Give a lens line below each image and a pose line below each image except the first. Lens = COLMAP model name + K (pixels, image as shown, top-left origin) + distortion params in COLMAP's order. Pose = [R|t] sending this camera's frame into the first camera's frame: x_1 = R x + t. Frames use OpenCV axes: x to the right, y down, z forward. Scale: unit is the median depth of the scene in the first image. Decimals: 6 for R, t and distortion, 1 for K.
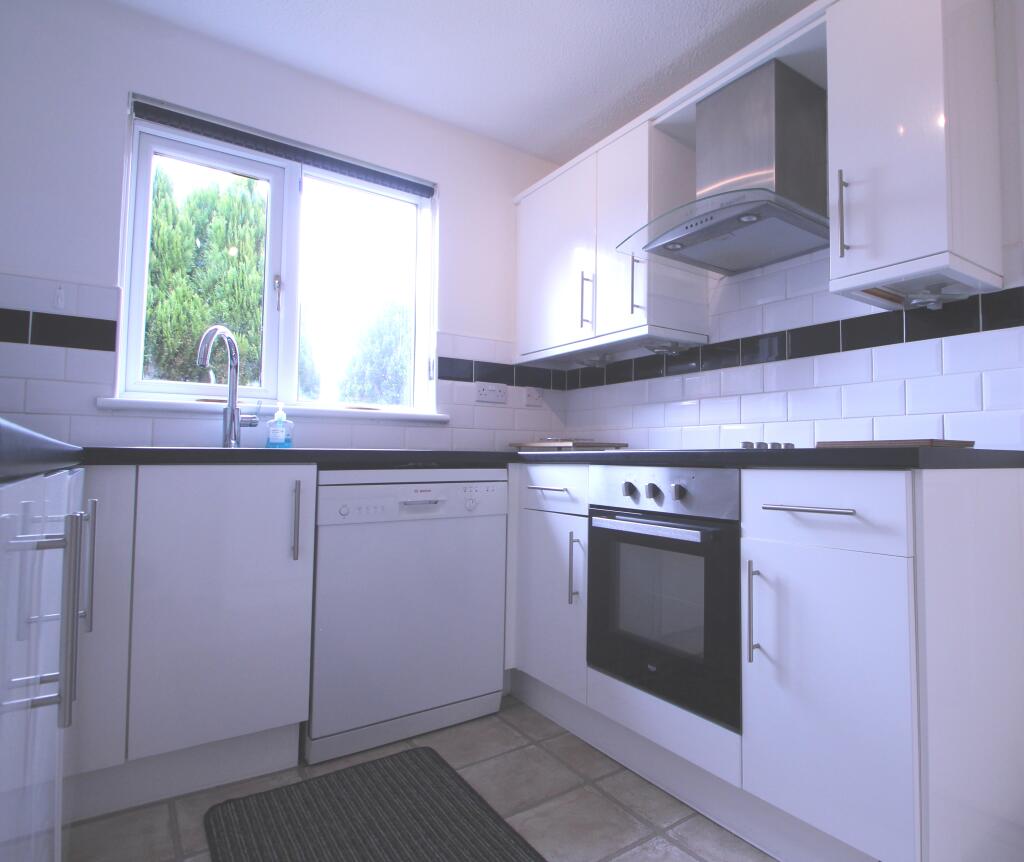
lens RADIAL K [[555.3, 0, 721.9], [0, 555.3, 435.3], [0, 0, 1]] dist [0.004582, -0.006043]
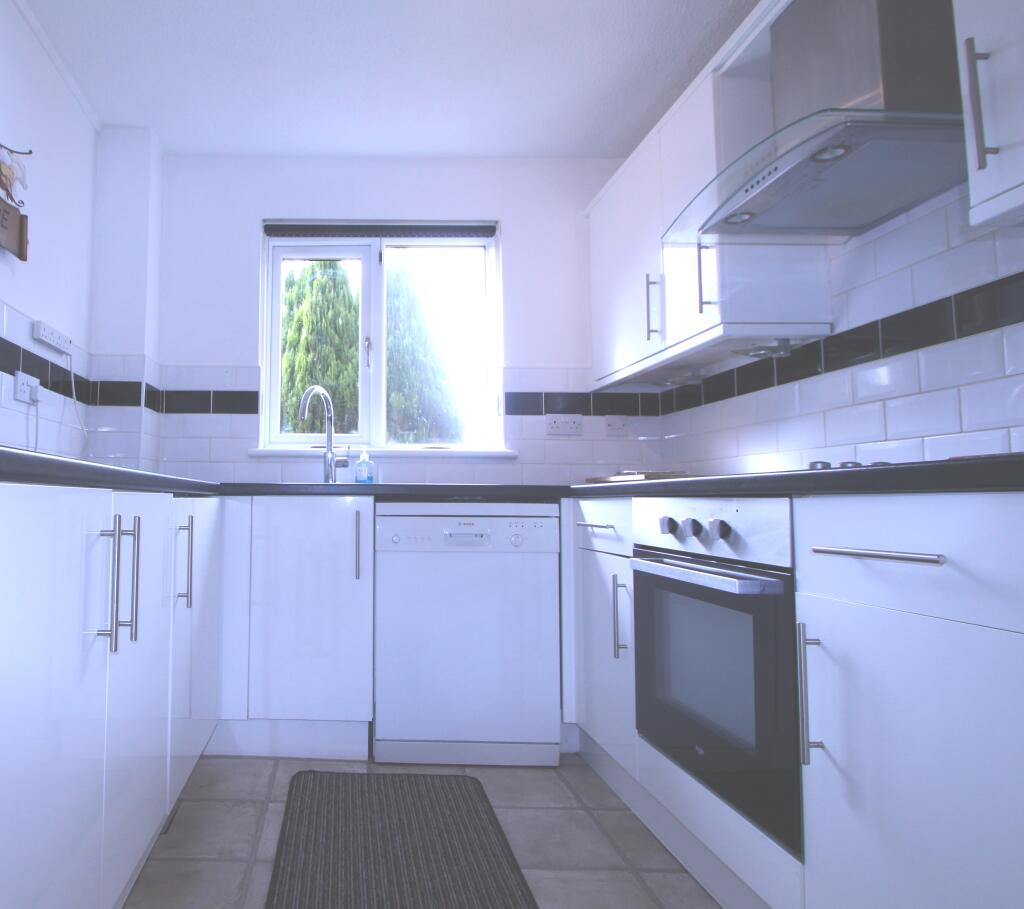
lens RADIAL K [[686.3, 0, 510.5], [0, 686.3, 459.9], [0, 0, 1]] dist [-0.004725, -0.002615]
pose [[0.782224, -0.049887, -0.620997, 0.282779], [0.032154, 0.998693, -0.039727, 0.031656], [0.622167, 0.011108, 0.782806, 0.052709]]
